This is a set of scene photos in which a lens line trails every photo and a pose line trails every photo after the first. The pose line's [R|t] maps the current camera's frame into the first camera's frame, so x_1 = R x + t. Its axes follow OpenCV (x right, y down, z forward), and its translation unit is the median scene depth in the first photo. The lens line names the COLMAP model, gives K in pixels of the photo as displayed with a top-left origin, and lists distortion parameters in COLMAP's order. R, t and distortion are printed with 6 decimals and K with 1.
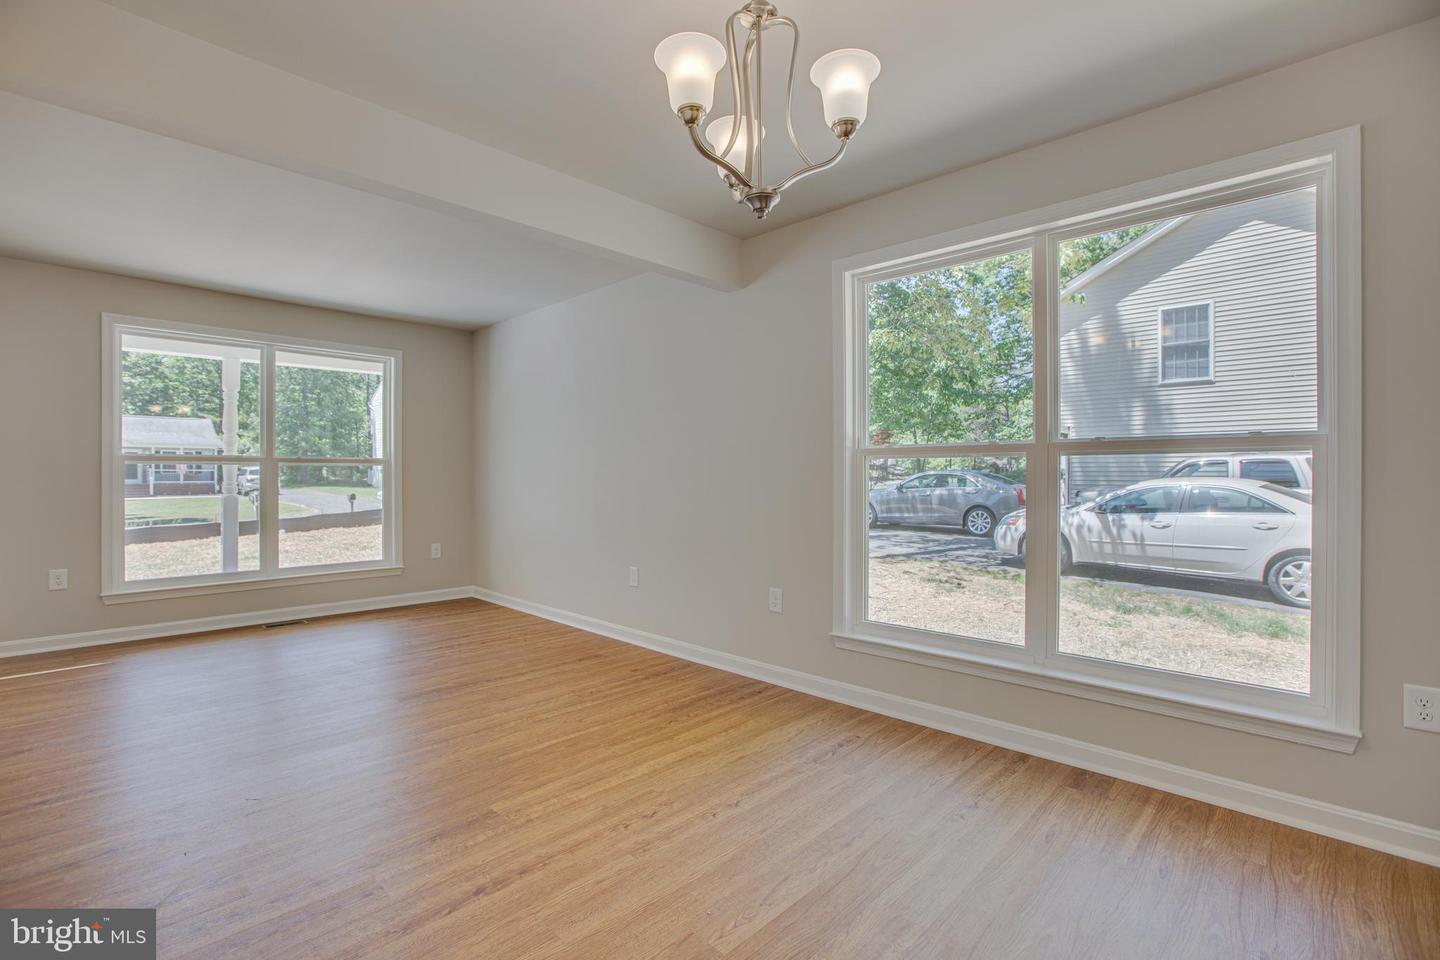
lens RADIAL K [[655.7, 0, 717.1], [0, 655.7, 476.0], [0, 0, 1]] dist [-0.046487, 0.013476]
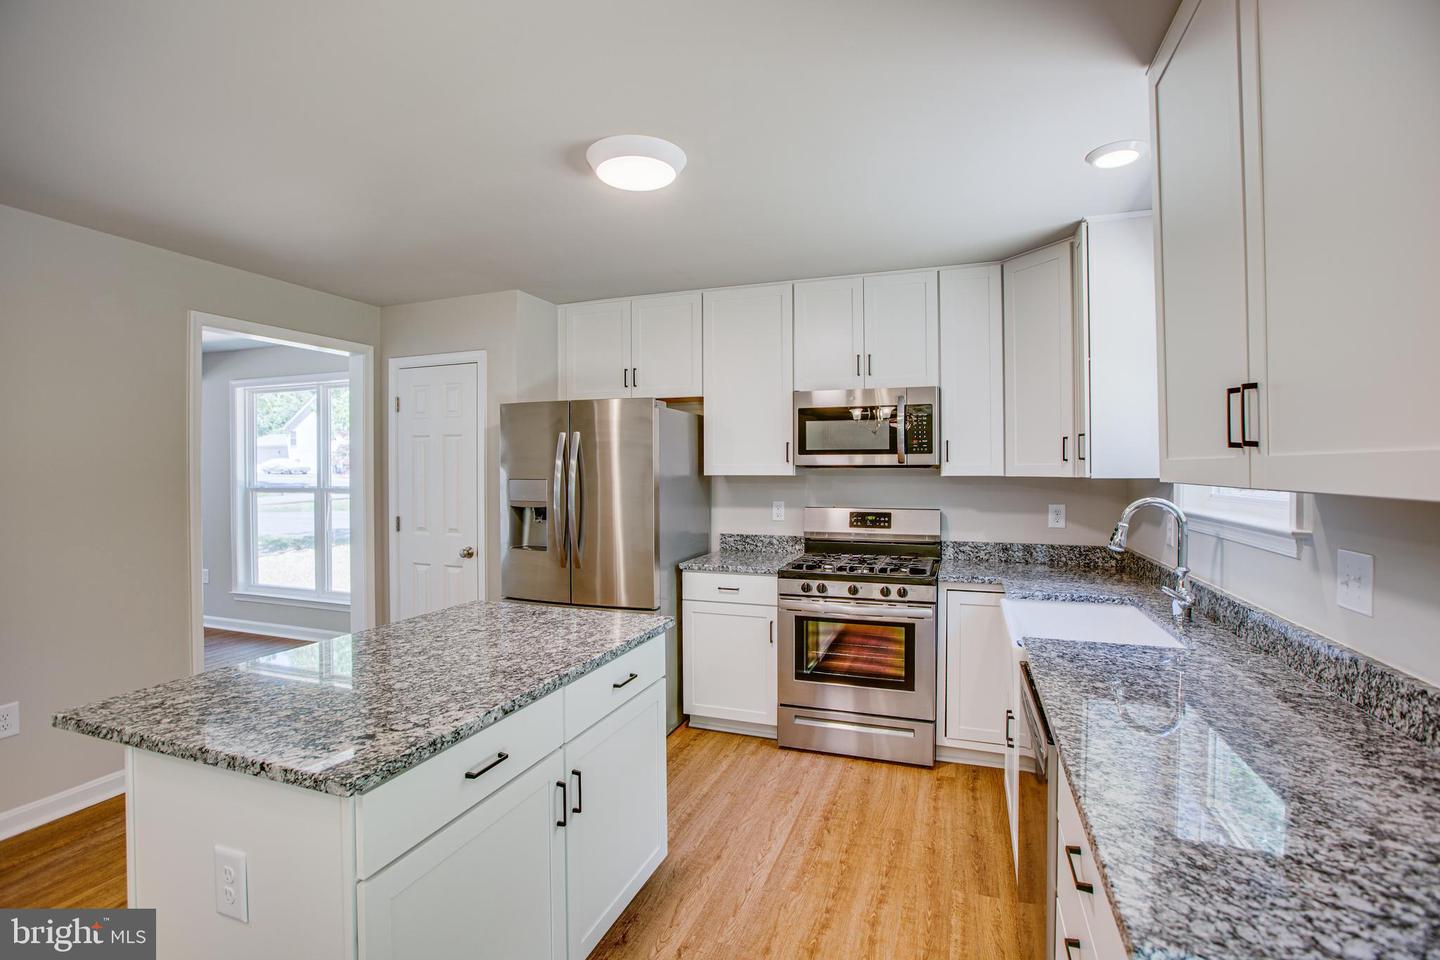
lens RADIAL K [[655.7, 0, 721.4], [0, 655.7, 482.3], [0, 0, 1]] dist [-0.046487, 0.013476]
pose [[0.913430, -0.005565, 0.406959, -0.952780], [0.002140, 0.999958, 0.008870, -0.115015], [-0.406991, -0.007231, 0.913403, -0.210831]]
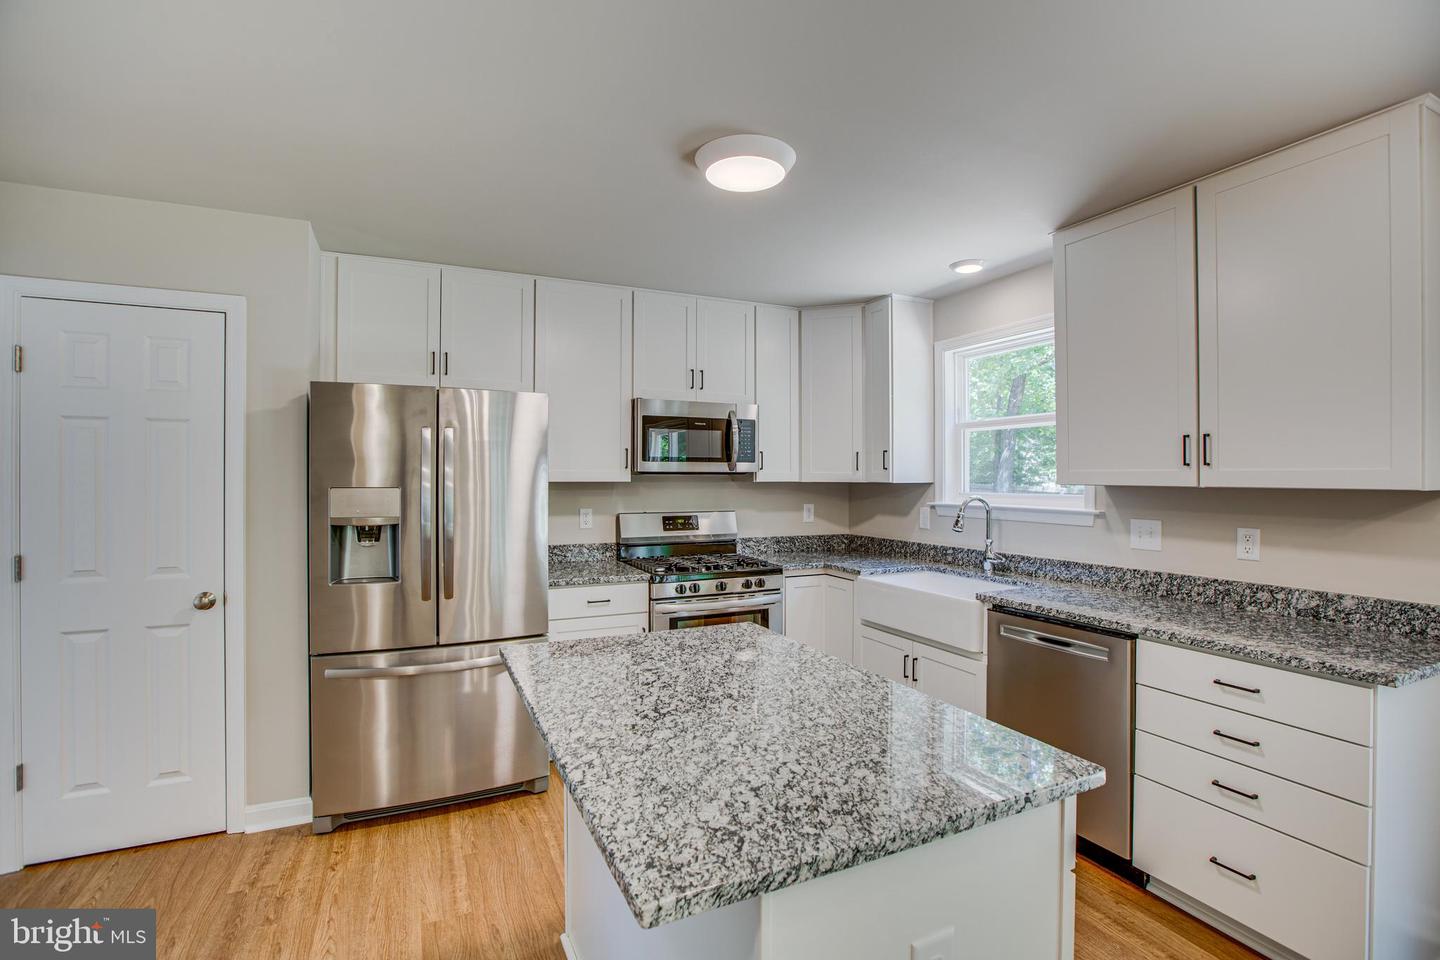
lens RADIAL K [[655.7, 0, 714.0], [0, 655.7, 481.9], [0, 0, 1]] dist [-0.046487, 0.013476]
pose [[0.369200, -0.004027, 0.929341, -1.576670], [0.006296, 0.999979, 0.001832, -0.119208], [-0.929328, 0.005175, 0.369218, 0.412024]]
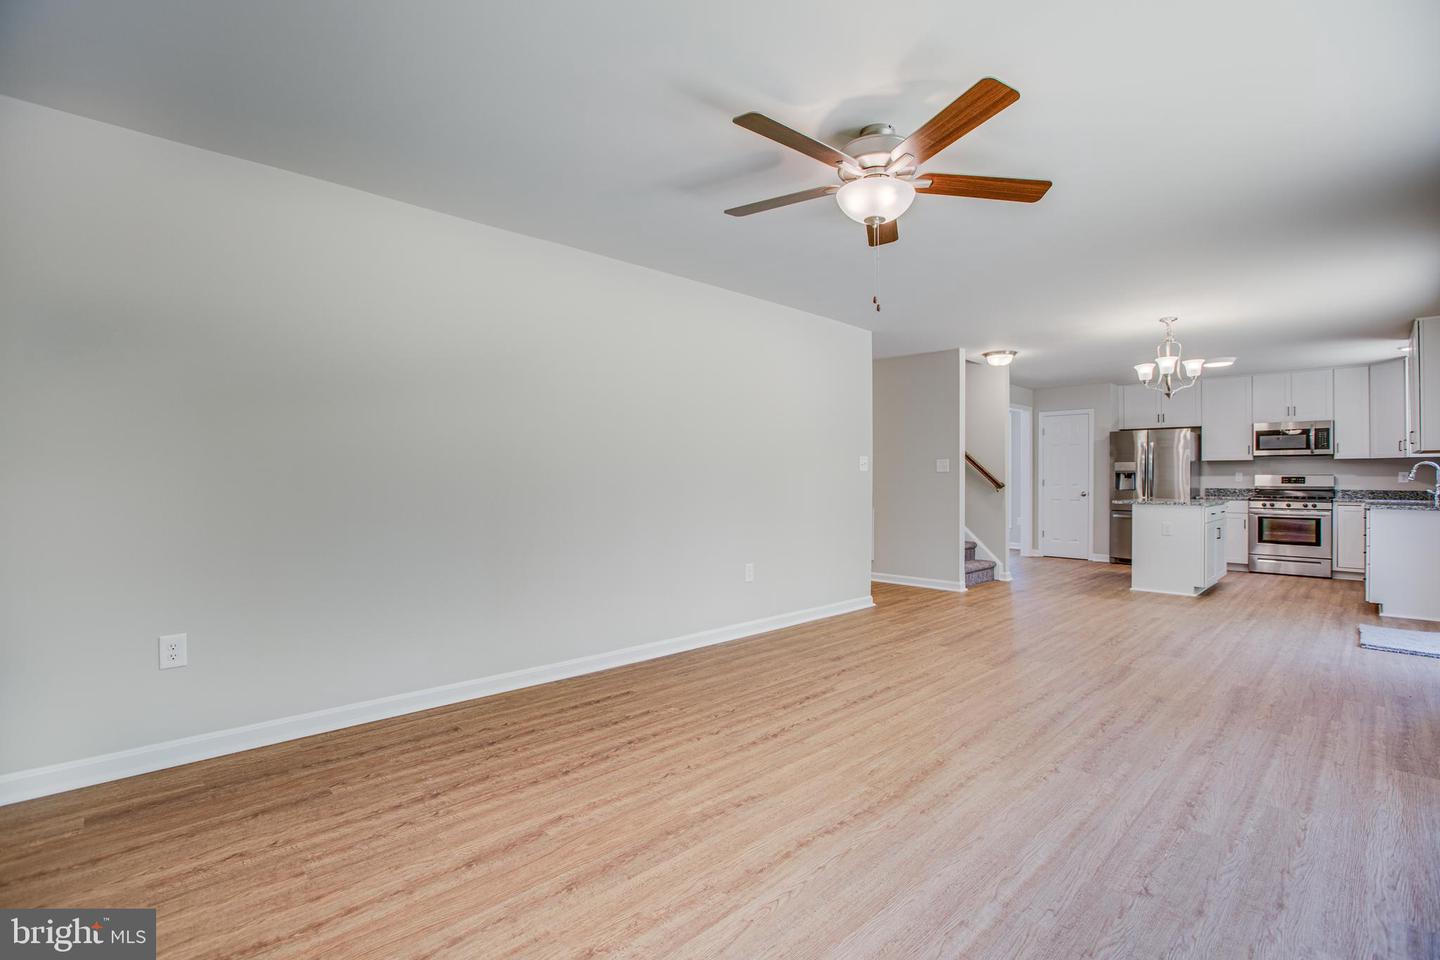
lens RADIAL K [[655.7, 0, 714.0], [0, 655.7, 479.8], [0, 0, 1]] dist [-0.046487, 0.013476]
pose [[0.999364, 0.005817, -0.035178, -3.079064], [-0.006088, 0.999953, -0.007592, 0.043343], [0.035133, 0.007802, 0.999352, -2.557110]]
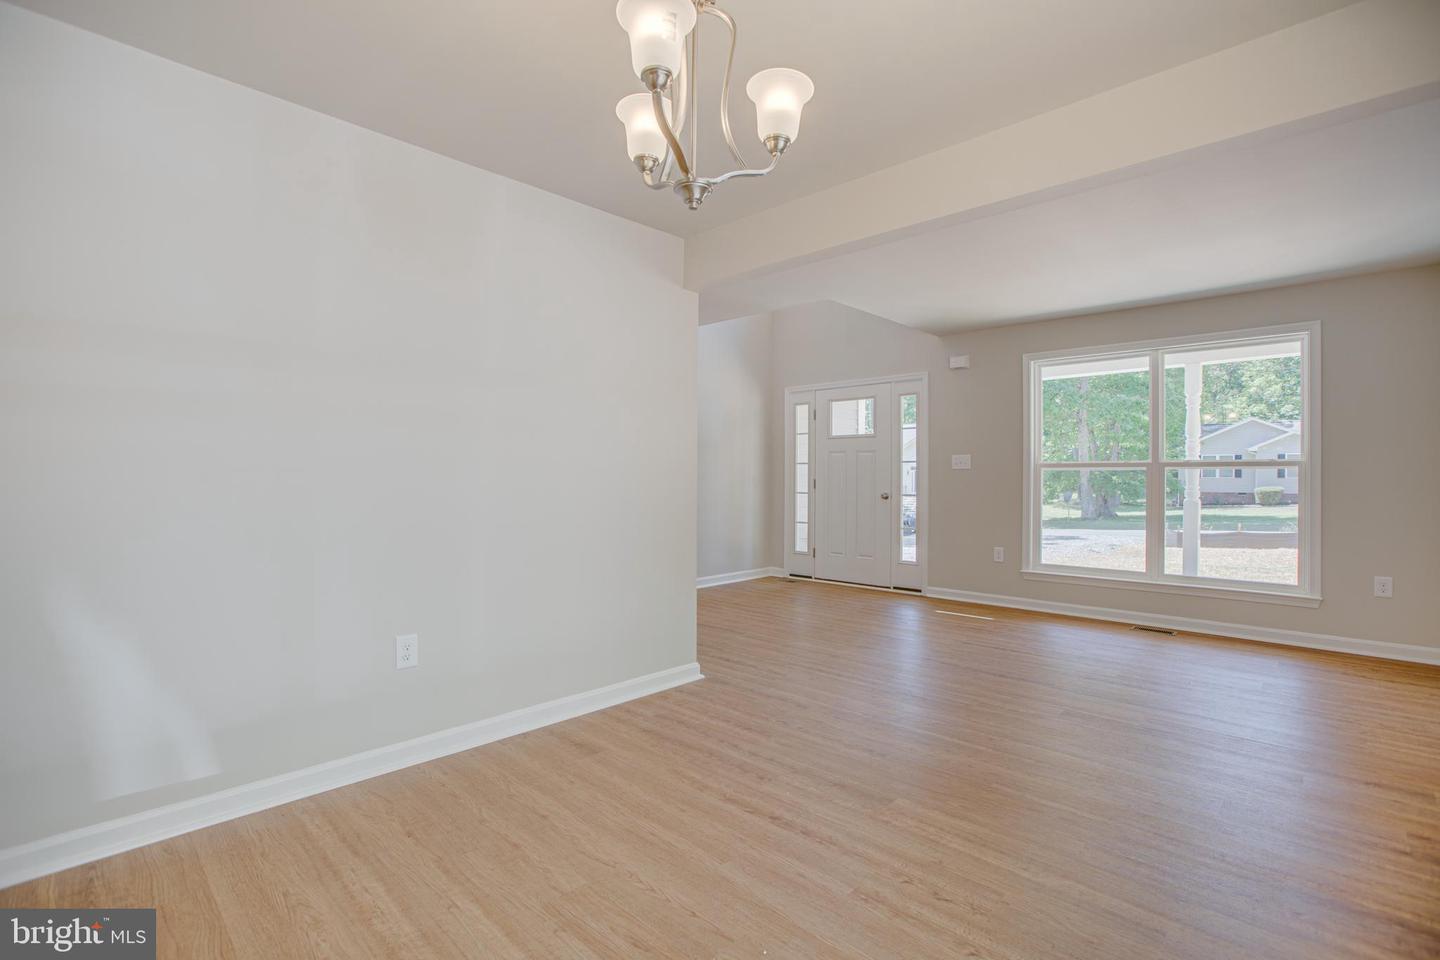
lens RADIAL K [[655.7, 0, 717.5], [0, 655.7, 478.6], [0, 0, 1]] dist [-0.046487, 0.013476]
pose [[0.006676, 0.002082, -0.999976, 0.685023], [-0.006256, 0.999978, 0.002040, -0.001399], [0.999958, 0.006242, 0.006689, 0.698583]]
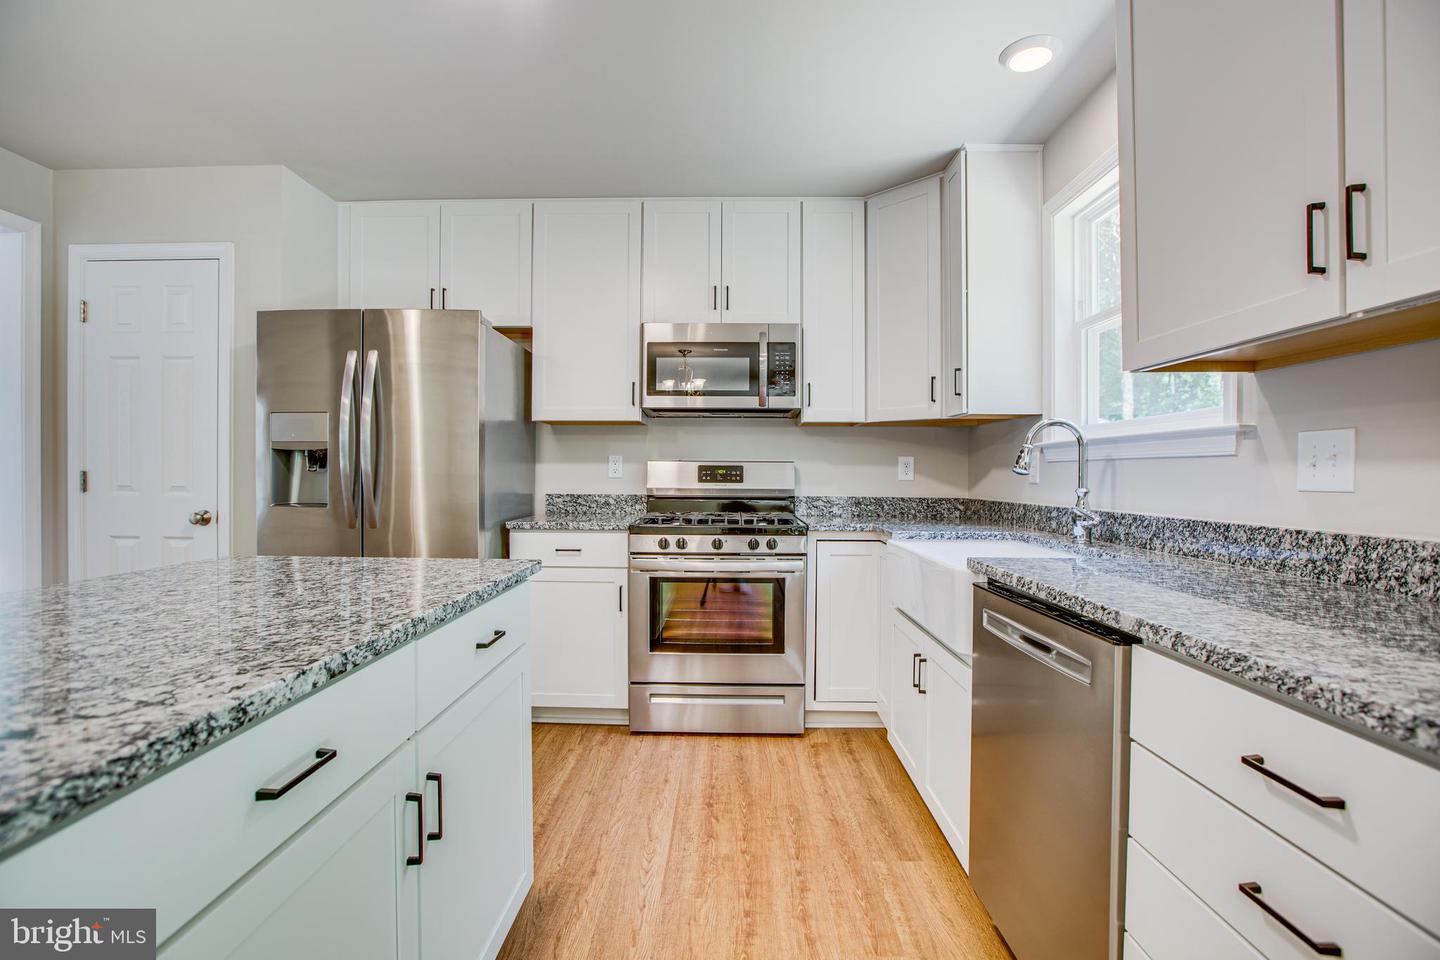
lens RADIAL K [[655.7, 0, 712.2], [0, 655.7, 481.8], [0, 0, 1]] dist [-0.046487, 0.013476]
pose [[0.737402, -0.003117, 0.675447, -0.971545], [-0.002044, 0.999974, 0.006846, 0.005216], [-0.675451, -0.006428, 0.737376, 0.050771]]
